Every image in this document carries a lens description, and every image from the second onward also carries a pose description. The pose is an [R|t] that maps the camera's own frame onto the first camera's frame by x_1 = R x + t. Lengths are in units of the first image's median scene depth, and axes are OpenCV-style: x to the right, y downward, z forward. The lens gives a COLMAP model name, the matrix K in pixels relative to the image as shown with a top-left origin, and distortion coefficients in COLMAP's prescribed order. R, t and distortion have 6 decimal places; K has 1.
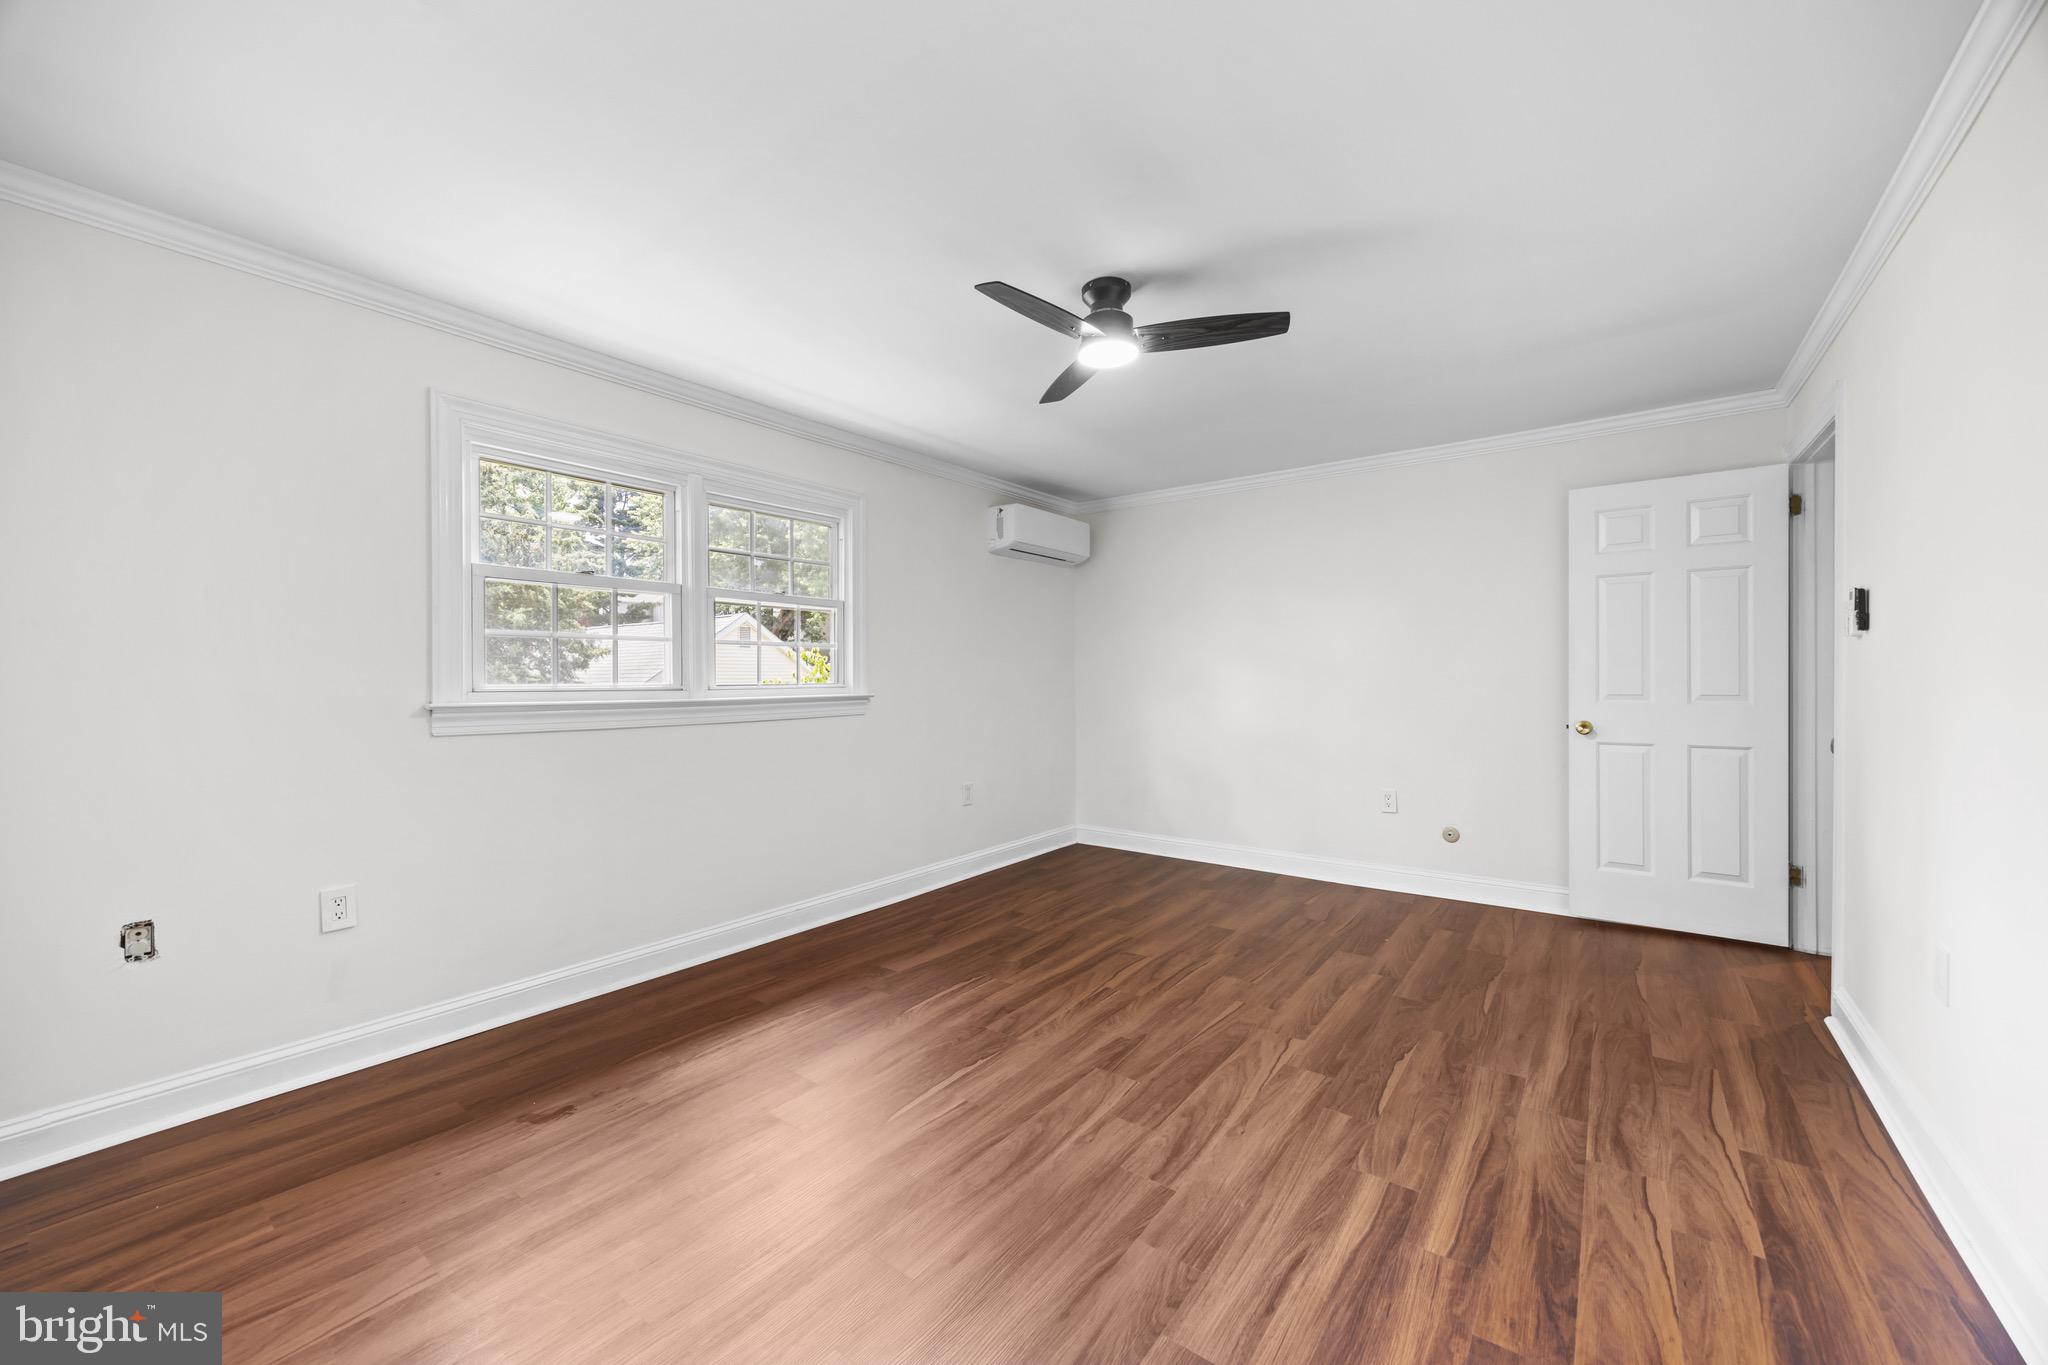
lens RADIAL K [[798.1, 0, 1025.0], [0, 798.1, 674.4], [0, 0, 1]] dist [-0.003930, -0.000039]
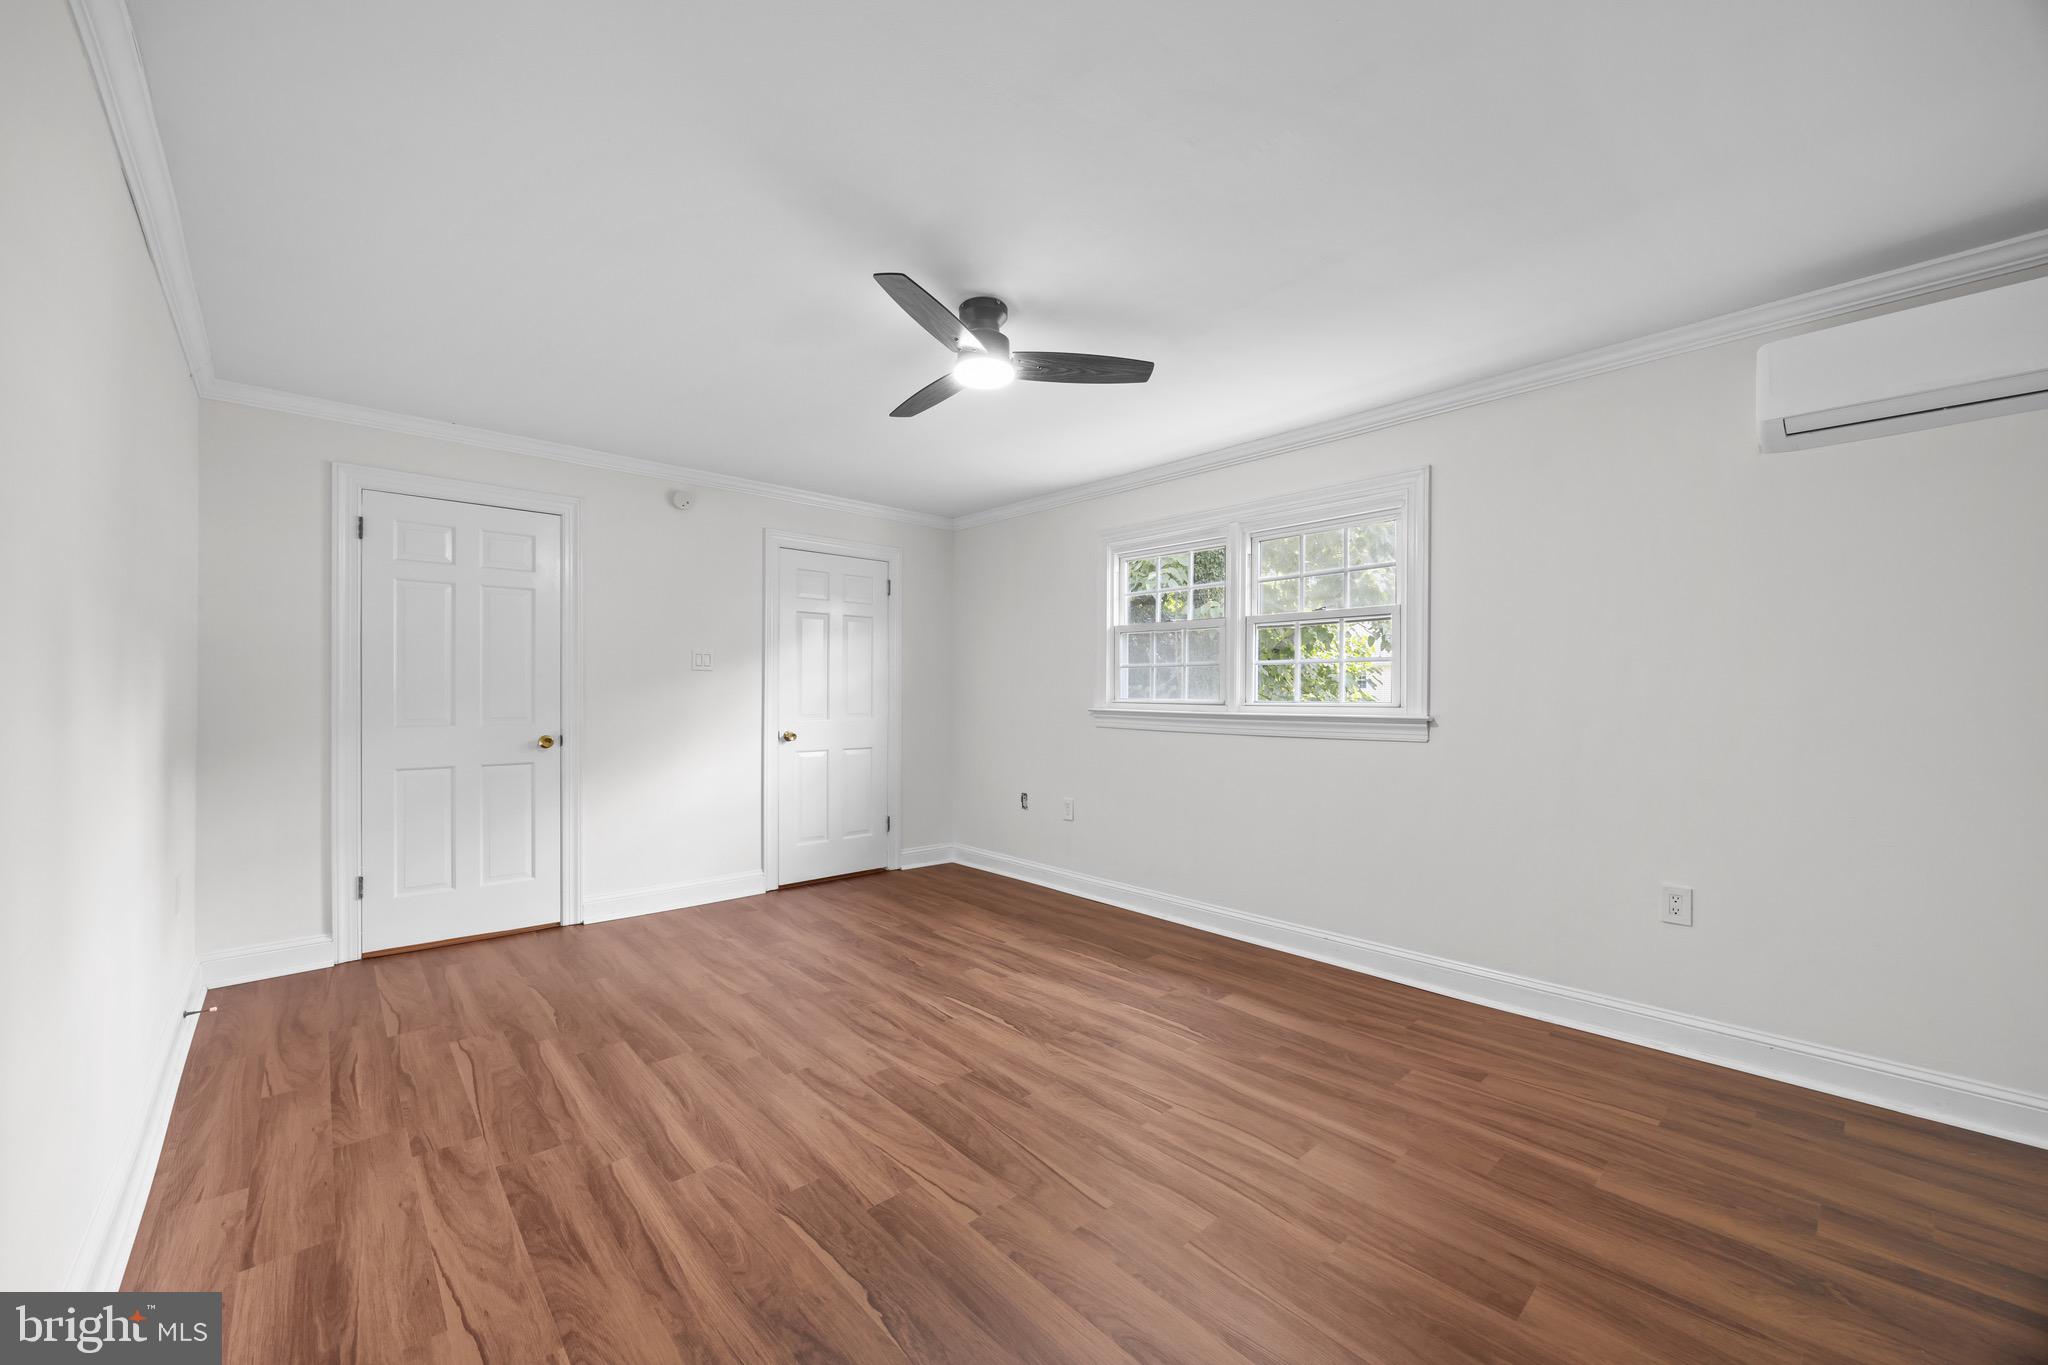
lens RADIAL K [[798.1, 0, 1025.4], [0, 798.1, 693.8], [0, 0, 1]] dist [-0.003930, -0.000039]
pose [[-0.207146, 0.004573, -0.978299, 1.286959], [0.002119, 0.999989, 0.004226, -0.002987], [0.978308, -0.001197, -0.207153, 1.514586]]
